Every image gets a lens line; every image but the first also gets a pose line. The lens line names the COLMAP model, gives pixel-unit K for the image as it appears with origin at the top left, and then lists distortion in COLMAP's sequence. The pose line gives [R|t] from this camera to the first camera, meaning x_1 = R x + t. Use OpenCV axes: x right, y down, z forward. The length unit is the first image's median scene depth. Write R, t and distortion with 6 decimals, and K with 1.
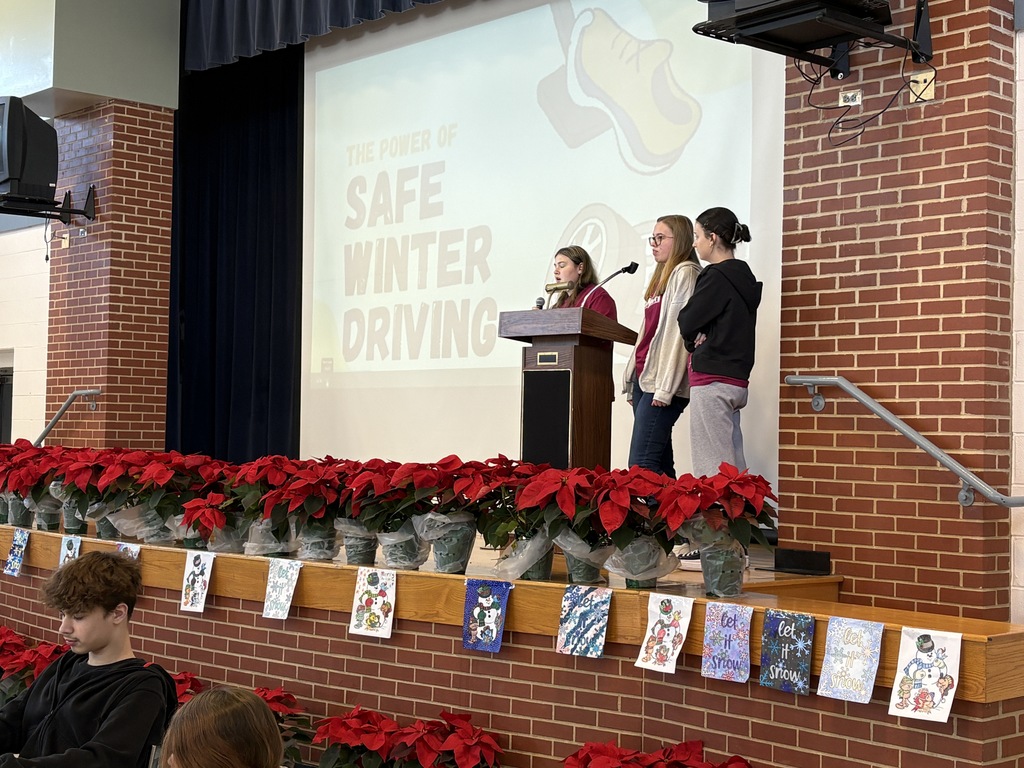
lens RADIAL K [[1528.1, 0, 512.0], [0, 1528.1, 384.0], [0, 0, 1]] dist [0.267041, -0.872204]
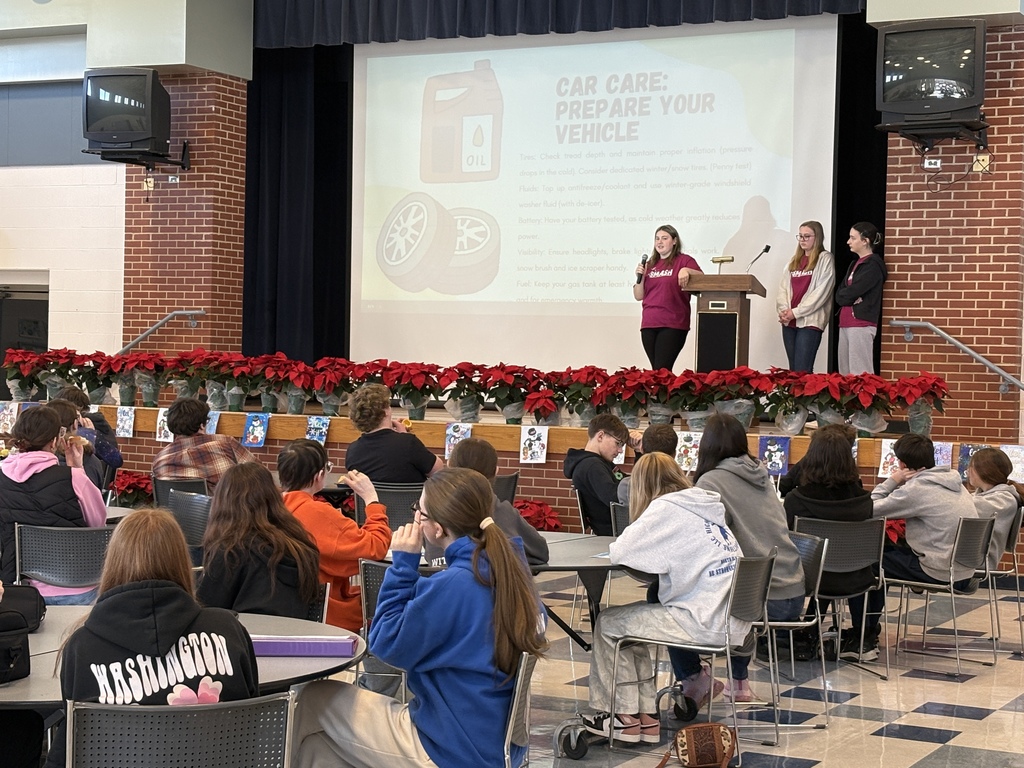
lens RADIAL K [[1899.2, 0, 512.0], [0, 1899.2, 384.0], [0, 0, 1]] dist [0.208893, -0.217832]
pose [[0.936963, 0.000705, 0.349428, -0.990128], [-0.019954, 0.998474, 0.051492, -0.037220], [-0.348858, -0.055218, 0.935547, -0.884185]]
